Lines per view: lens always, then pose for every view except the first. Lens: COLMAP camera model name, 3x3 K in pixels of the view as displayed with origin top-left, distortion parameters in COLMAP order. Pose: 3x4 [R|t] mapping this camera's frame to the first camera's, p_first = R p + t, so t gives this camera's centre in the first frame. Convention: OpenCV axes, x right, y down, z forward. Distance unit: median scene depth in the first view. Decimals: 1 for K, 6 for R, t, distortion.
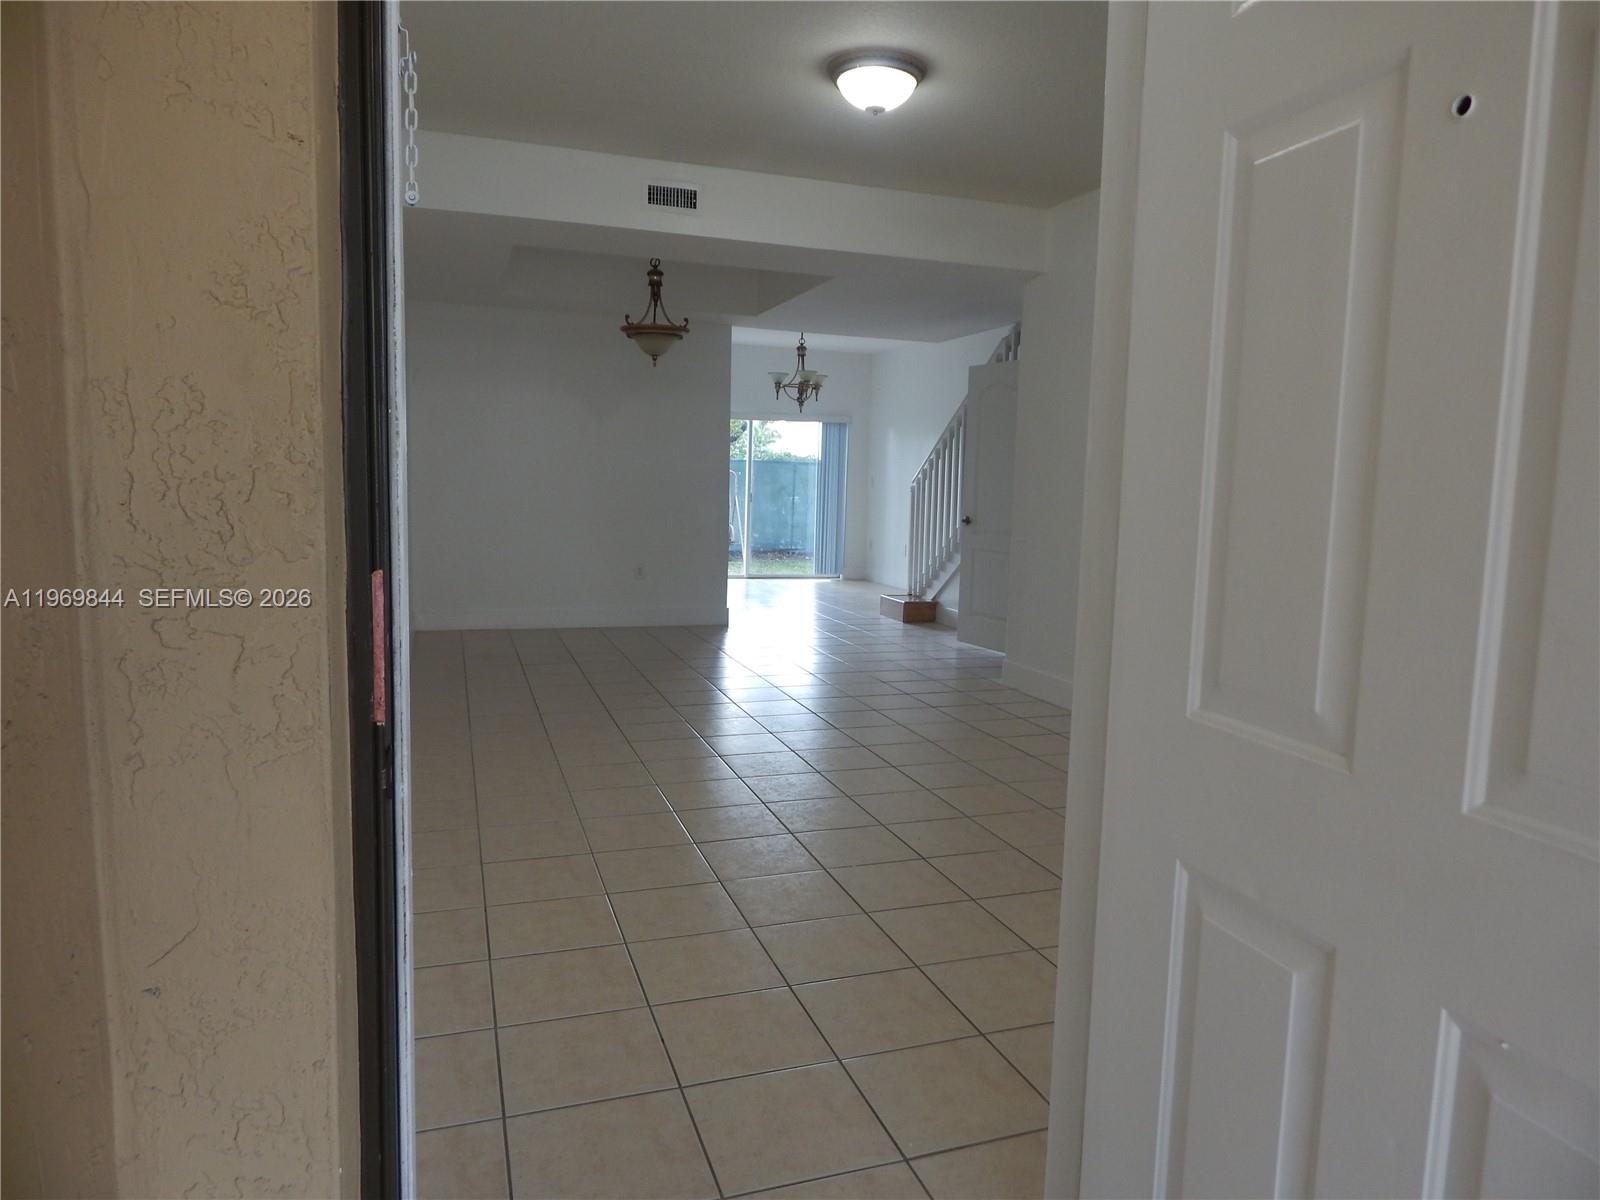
lens RADIAL K [[1036.6, 0, 801.6], [0, 1036.6, 598.5], [0, 0, 1]] dist [-0.005769, -0.011460]
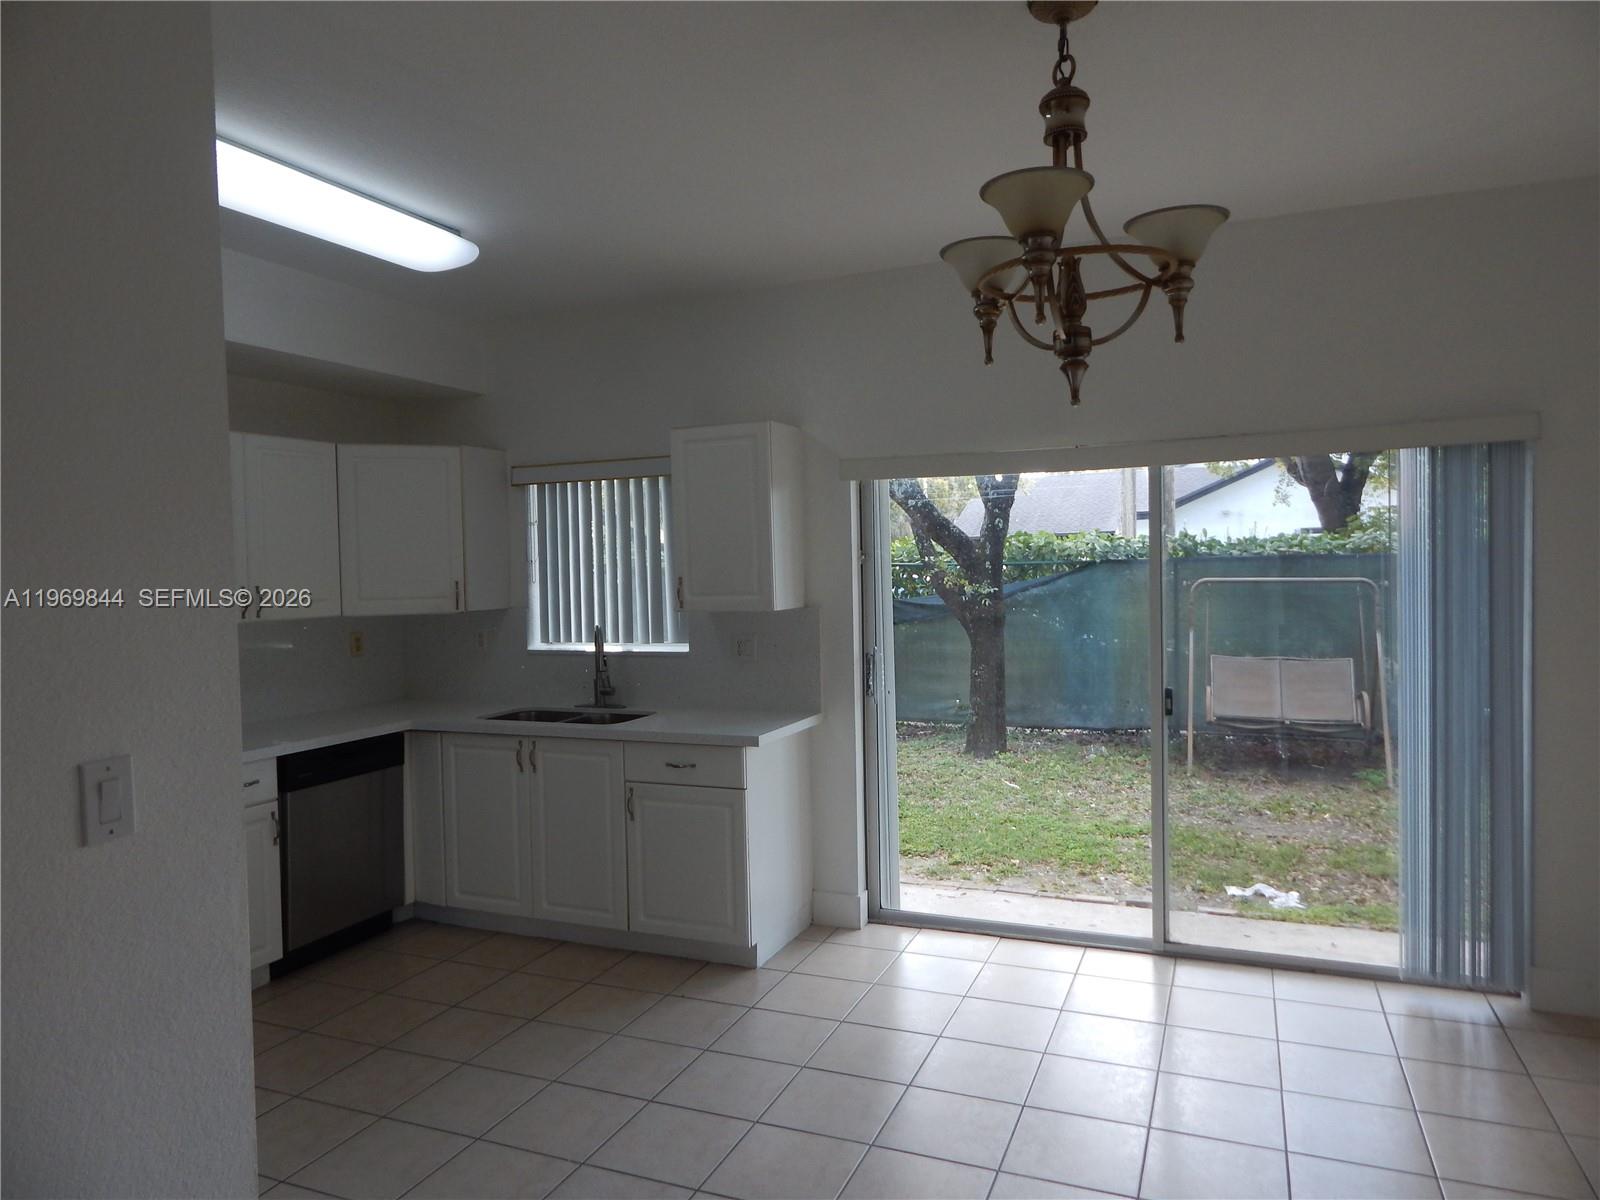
lens RADIAL K [[1036.6, 0, 816.3], [0, 1036.6, 598.7], [0, 0, 1]] dist [-0.005769, -0.011460]
pose [[0.751288, -0.021567, -0.659622, 0.096076], [-0.032003, 0.997100, -0.069051, -0.123264], [0.659198, 0.072986, 0.748419, 0.807491]]
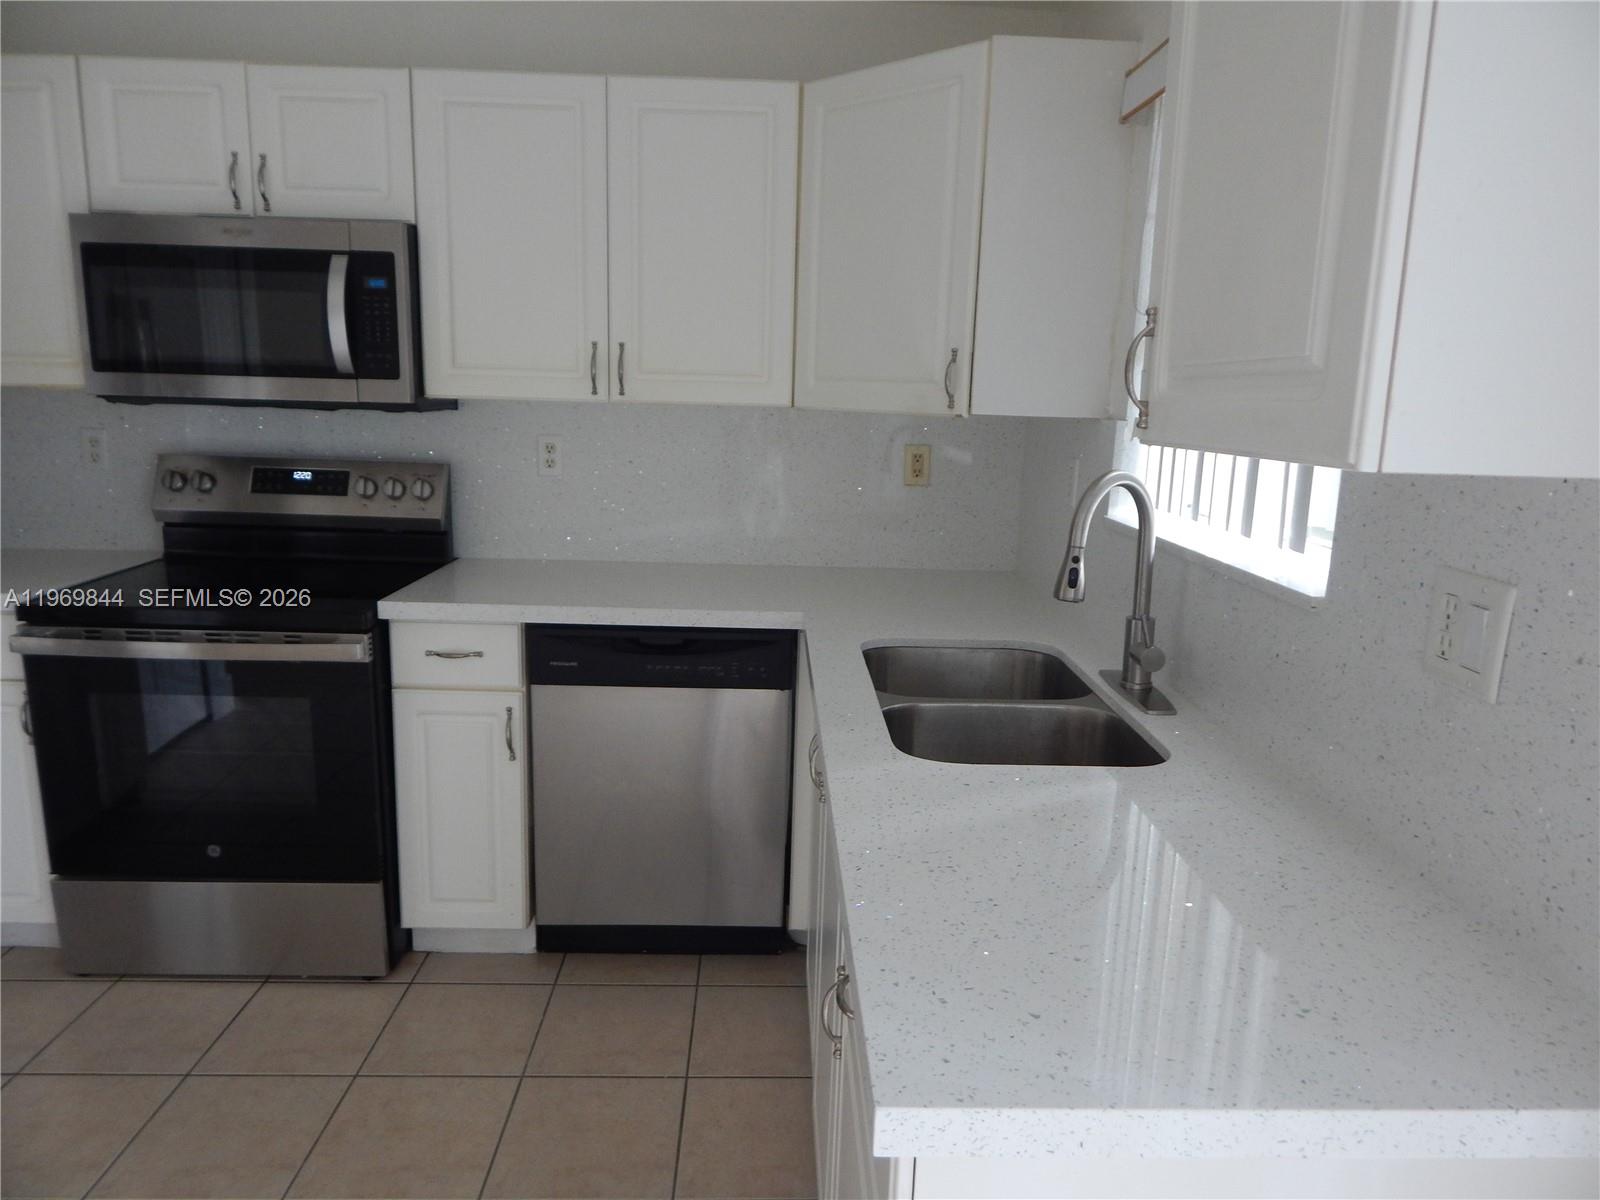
lens RADIAL K [[1036.6, 0, 809.7], [0, 1036.6, 593.6], [0, 0, 1]] dist [-0.005769, -0.011460]
pose [[-0.291461, 0.148717, -0.944952, -0.099449], [-0.142616, 0.970045, 0.196655, -0.145506], [0.945892, 0.192083, -0.261521, 1.076491]]
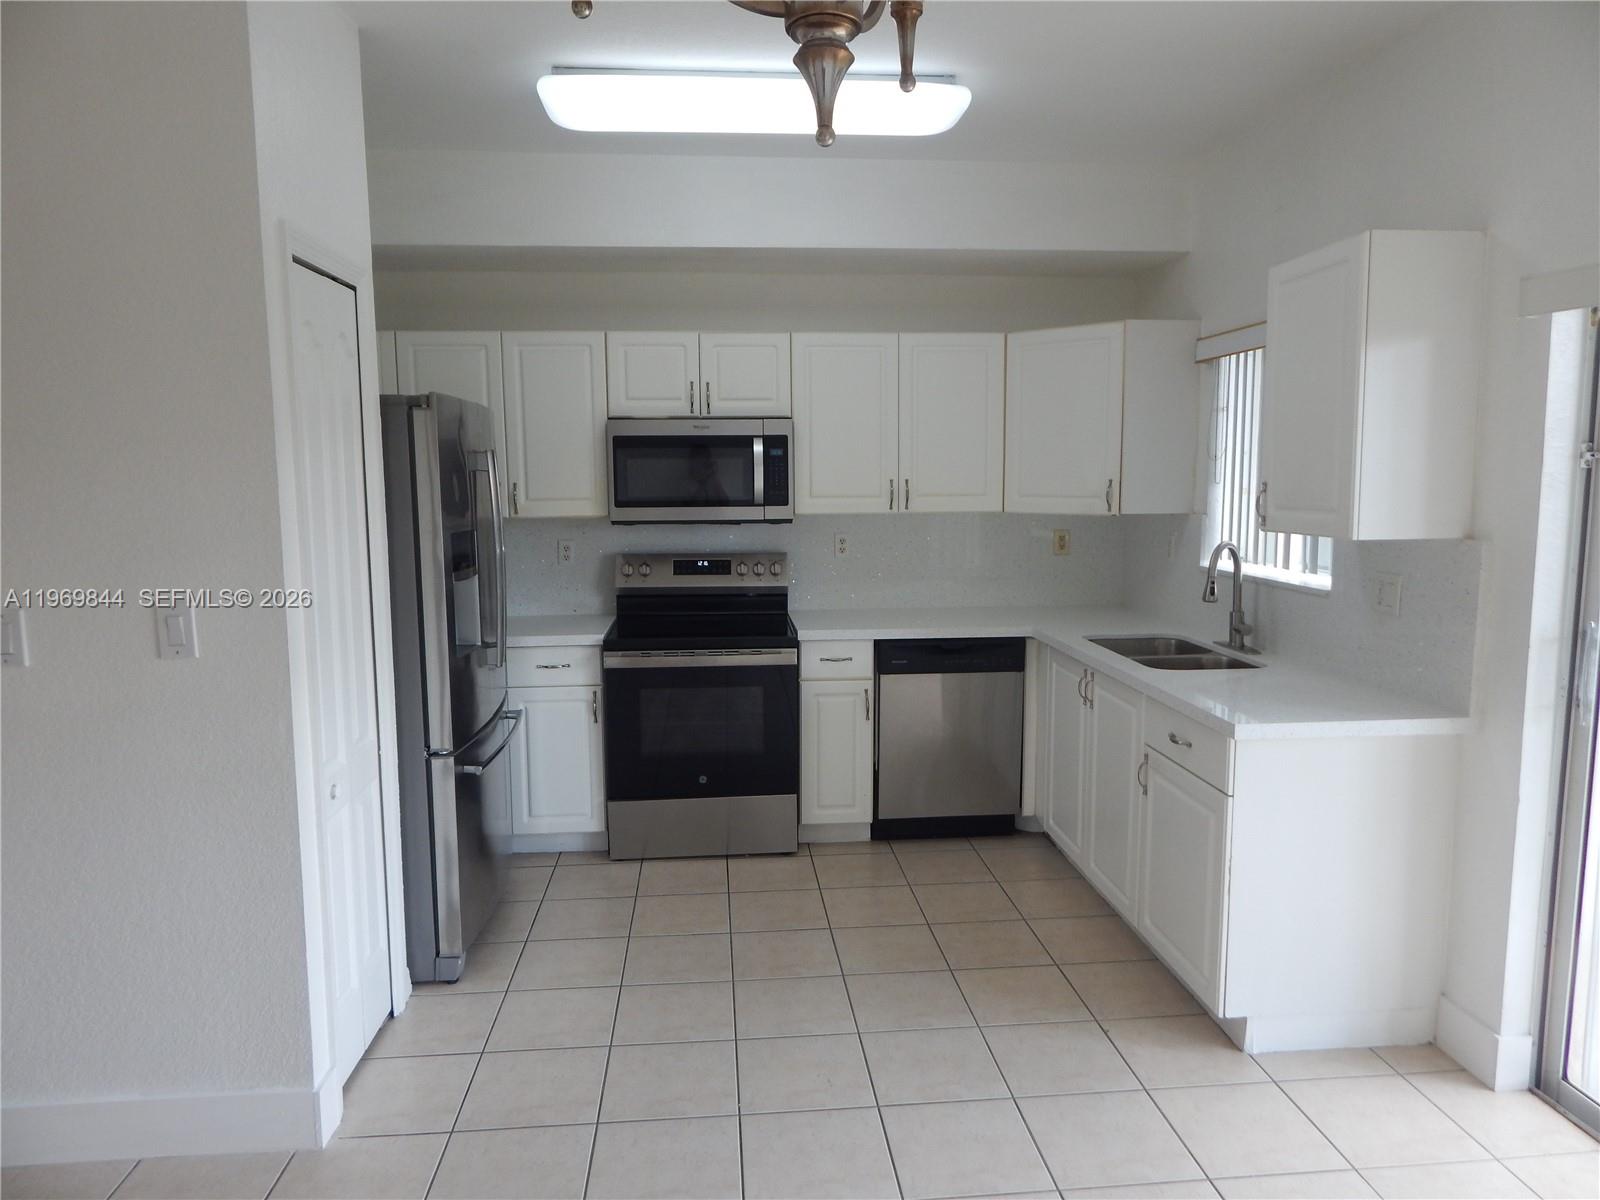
lens RADIAL K [[1036.6, 0, 805.2], [0, 1036.6, 598.6], [0, 0, 1]] dist [-0.005769, -0.011460]
pose [[-0.240448, 0.092933, -0.966203, 0.096061], [-0.106507, 0.986870, 0.121425, -0.147389], [0.964801, 0.132103, -0.227393, 1.023047]]
